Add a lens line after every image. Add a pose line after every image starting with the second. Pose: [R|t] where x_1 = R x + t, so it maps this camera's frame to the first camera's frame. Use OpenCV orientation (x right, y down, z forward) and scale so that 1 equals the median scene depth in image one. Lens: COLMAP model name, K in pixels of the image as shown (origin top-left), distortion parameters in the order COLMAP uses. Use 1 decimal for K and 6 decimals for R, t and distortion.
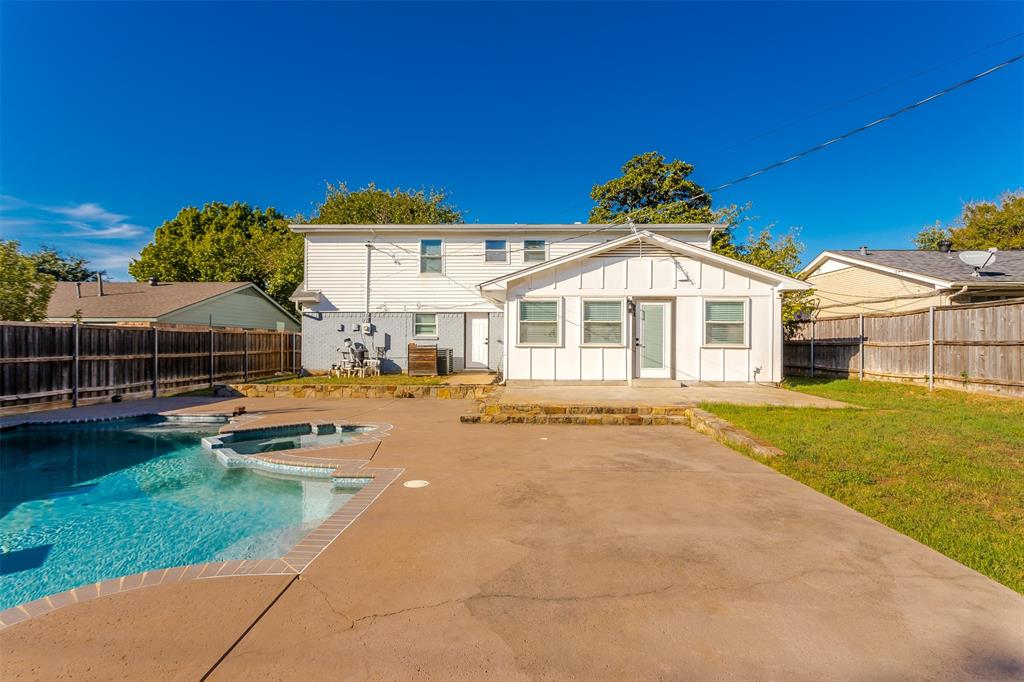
lens RADIAL K [[493.7, 0, 513.5], [0, 493.7, 343.8], [0, 0, 1]] dist [0.005718, -0.000036]
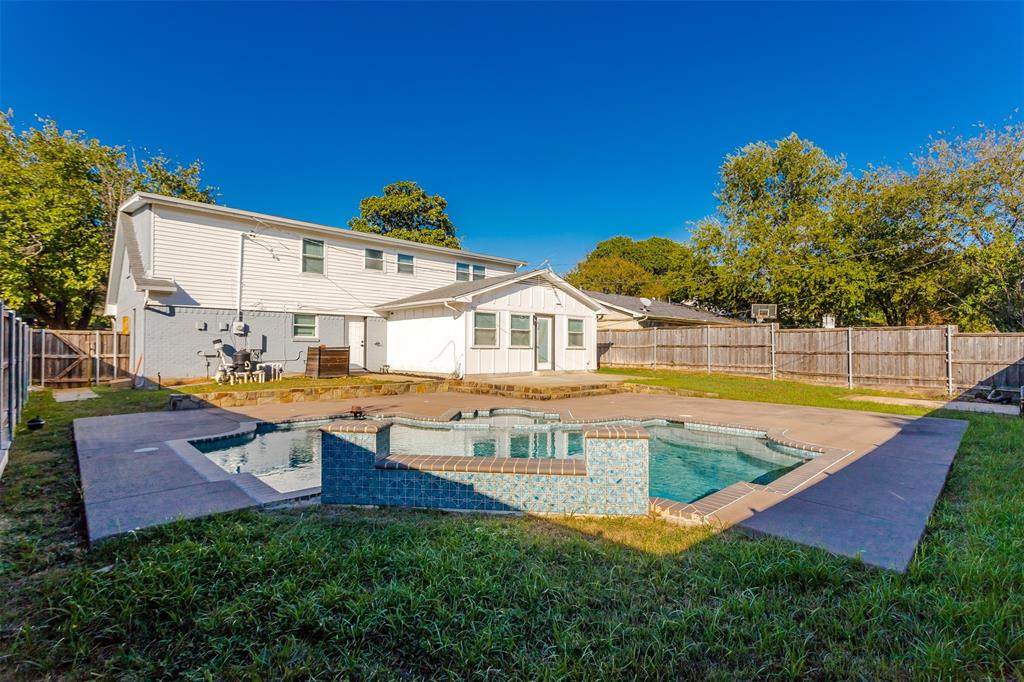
lens RADIAL K [[493.7, 0, 516.9], [0, 493.7, 341.3], [0, 0, 1]] dist [0.005718, -0.000036]
pose [[0.693052, 0.010420, 0.720813, -0.820294], [-0.000278, 0.999899, -0.014187, 0.006545], [-0.720888, 0.009632, 0.692985, 0.046772]]
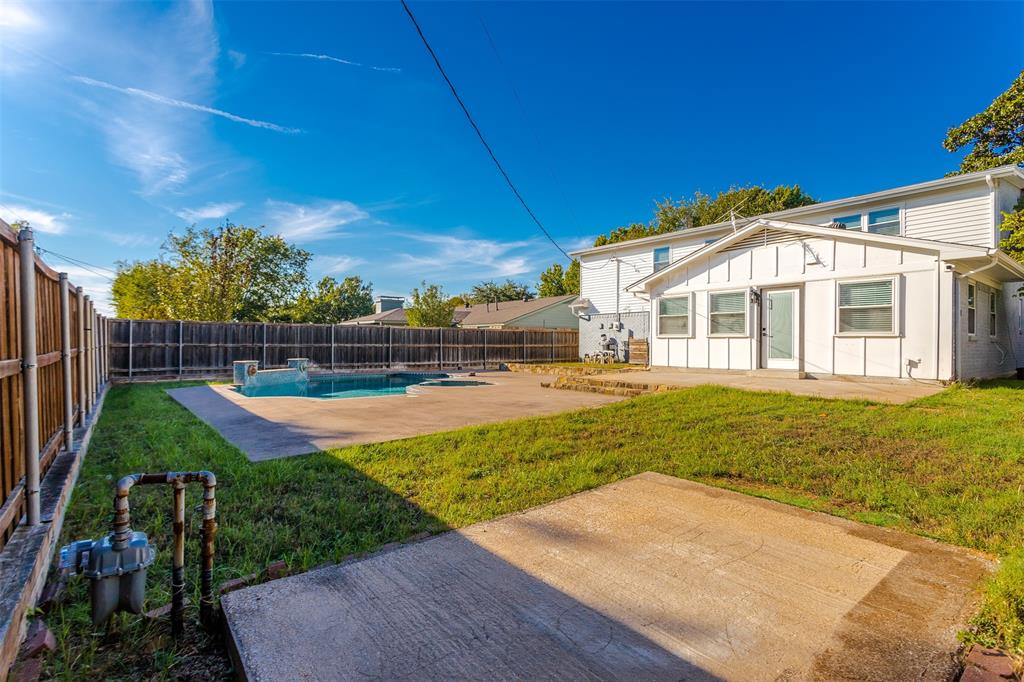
lens RADIAL K [[493.7, 0, 505.1], [0, 493.7, 344.6], [0, 0, 1]] dist [0.005718, -0.000036]
pose [[0.639062, 0.000554, -0.769155, 0.679859], [-0.000677, 1.000000, 0.000158, 0.022228], [0.769155, 0.000419, 0.639063, -0.029515]]
